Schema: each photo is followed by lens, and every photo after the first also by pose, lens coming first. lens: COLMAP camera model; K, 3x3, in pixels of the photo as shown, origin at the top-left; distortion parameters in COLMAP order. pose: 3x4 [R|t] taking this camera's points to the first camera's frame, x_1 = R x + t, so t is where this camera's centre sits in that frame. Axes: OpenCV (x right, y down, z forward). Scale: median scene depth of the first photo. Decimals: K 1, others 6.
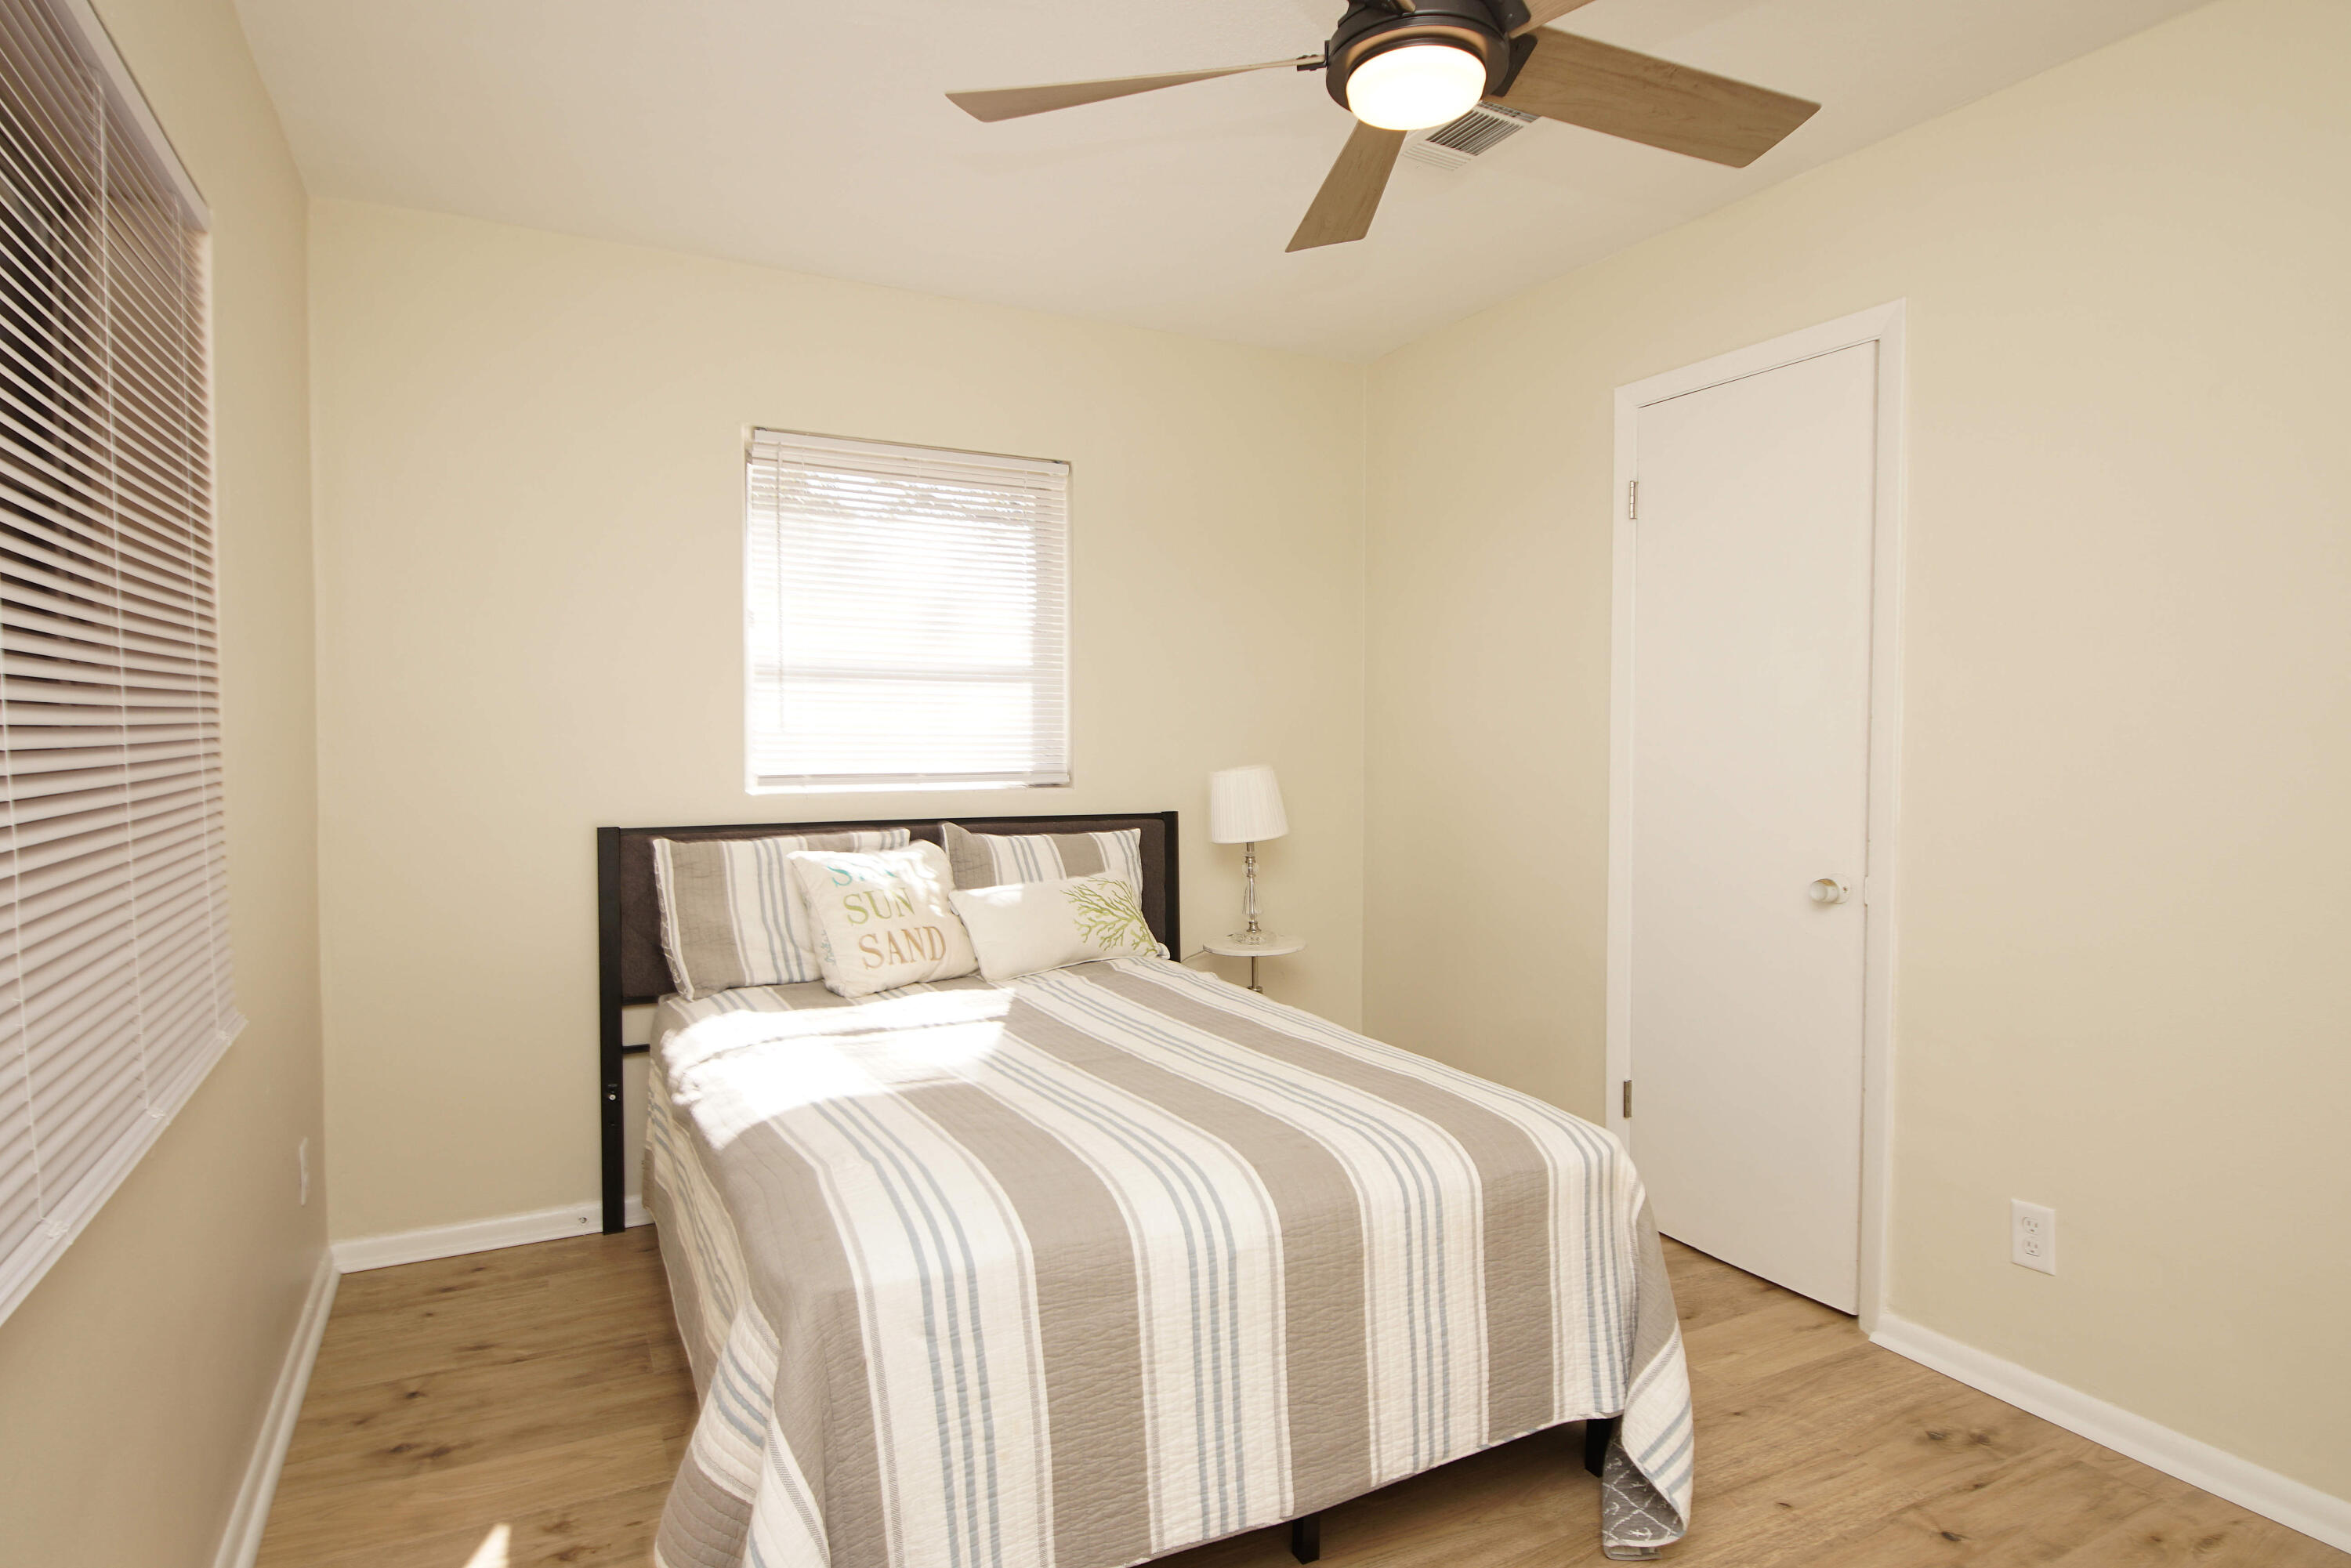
lens RADIAL K [[1235.2, 0, 1166.6], [0, 1235.2, 779.1], [0, 0, 1]] dist [0.001371, 0.000245]
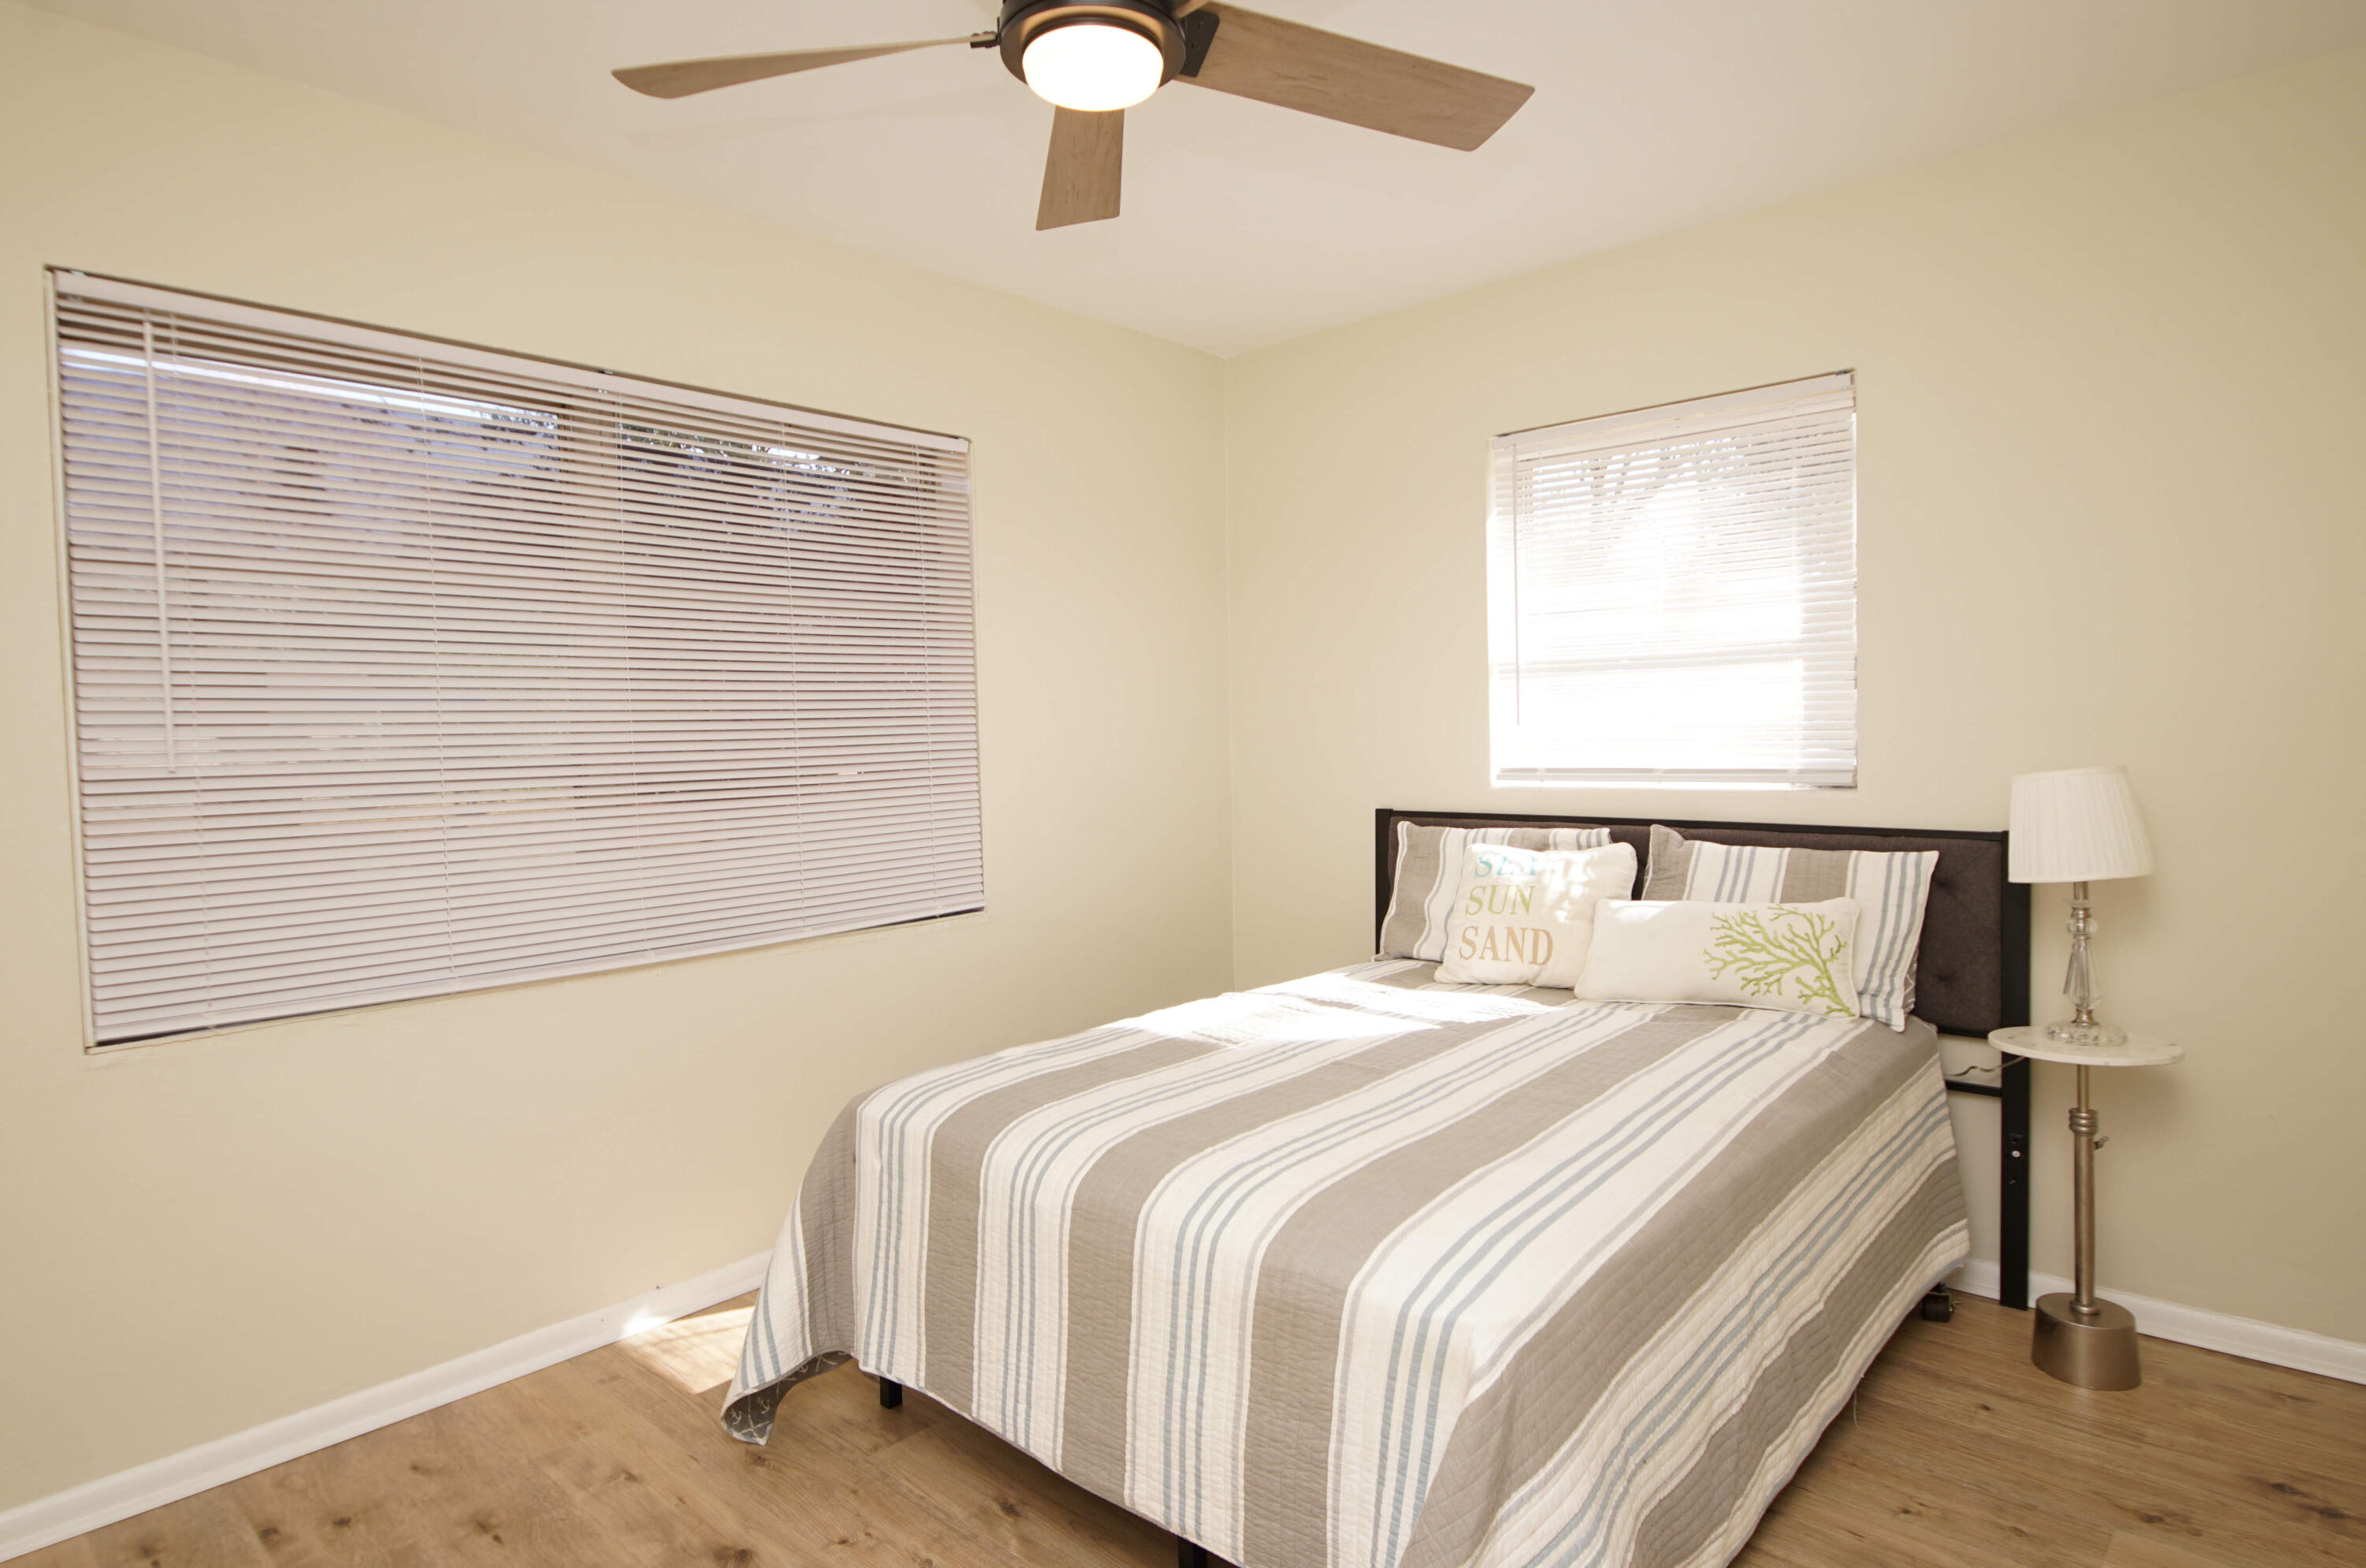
lens RADIAL K [[1292.6, 0, 1165.4], [0, 1292.6, 770.6], [0, 0, 1]] dist [0.038571, -0.032011]
pose [[0.344413, 0.013005, -0.938728, 0.593075], [-0.020910, 0.999762, 0.006178, -0.002332], [0.938586, 0.017501, 0.344603, 0.355650]]
